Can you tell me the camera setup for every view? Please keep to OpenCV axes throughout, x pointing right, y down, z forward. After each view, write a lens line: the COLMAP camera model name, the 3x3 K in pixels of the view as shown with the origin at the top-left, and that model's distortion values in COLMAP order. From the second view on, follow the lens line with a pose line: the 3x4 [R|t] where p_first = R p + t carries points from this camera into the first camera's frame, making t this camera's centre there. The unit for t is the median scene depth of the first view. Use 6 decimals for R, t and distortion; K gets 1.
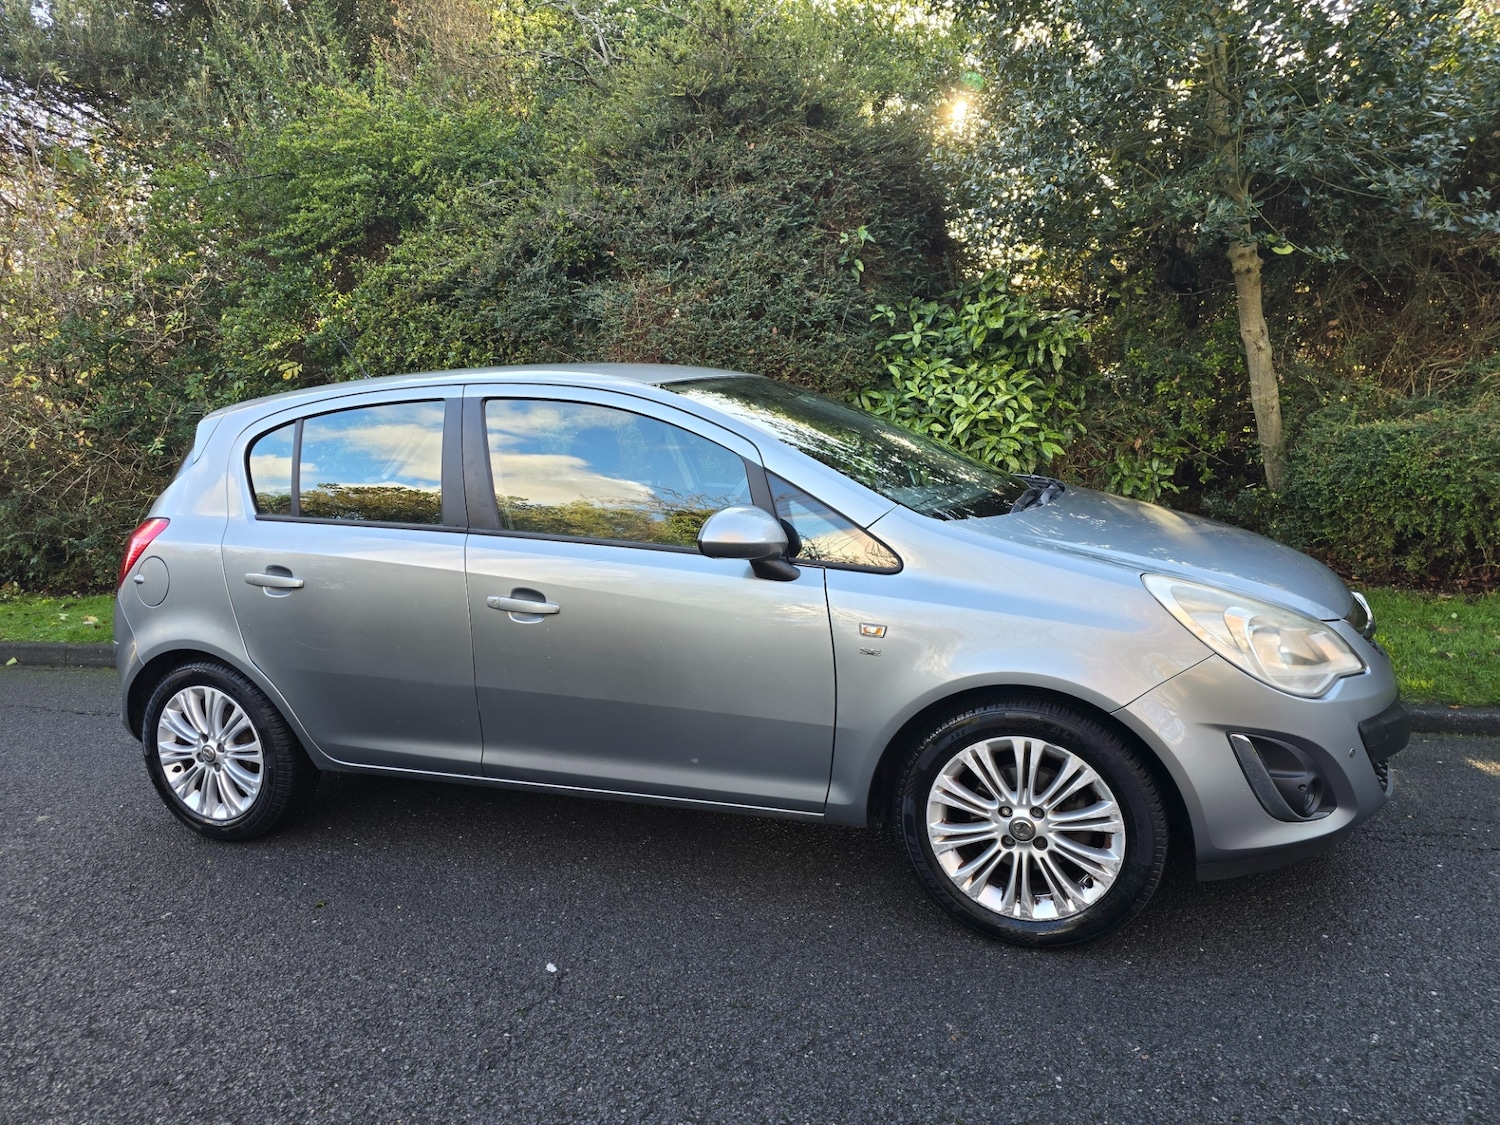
lens RADIAL K [[1009.3, 0, 734.9], [0, 1009.3, 554.8], [0, 0, 1]] dist [0.053269, -0.048410]
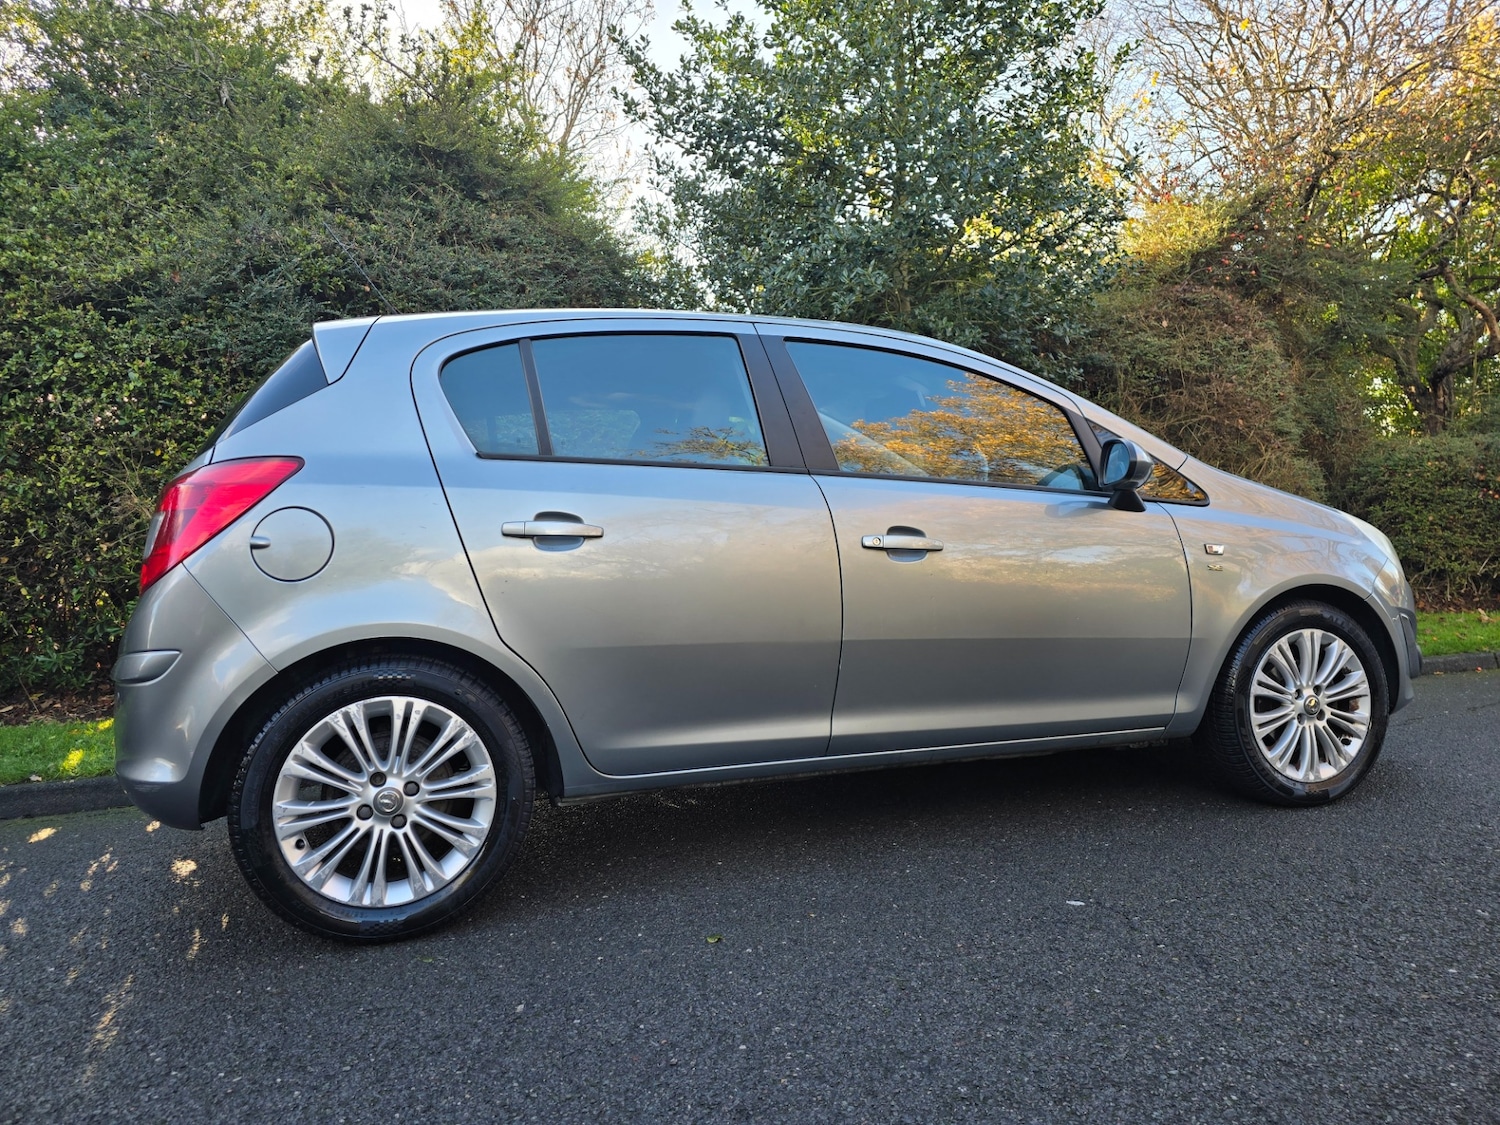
lens RADIAL K [[1006.9, 0, 755.2], [0, 1006.9, 550.3], [0, 0, 1]] dist [0.045470, -0.036034]
pose [[0.772372, 0.032539, 0.634337, -0.539761], [0.085132, 0.984373, -0.154152, 0.111683], [-0.629440, 0.173064, 0.757532, 0.230603]]
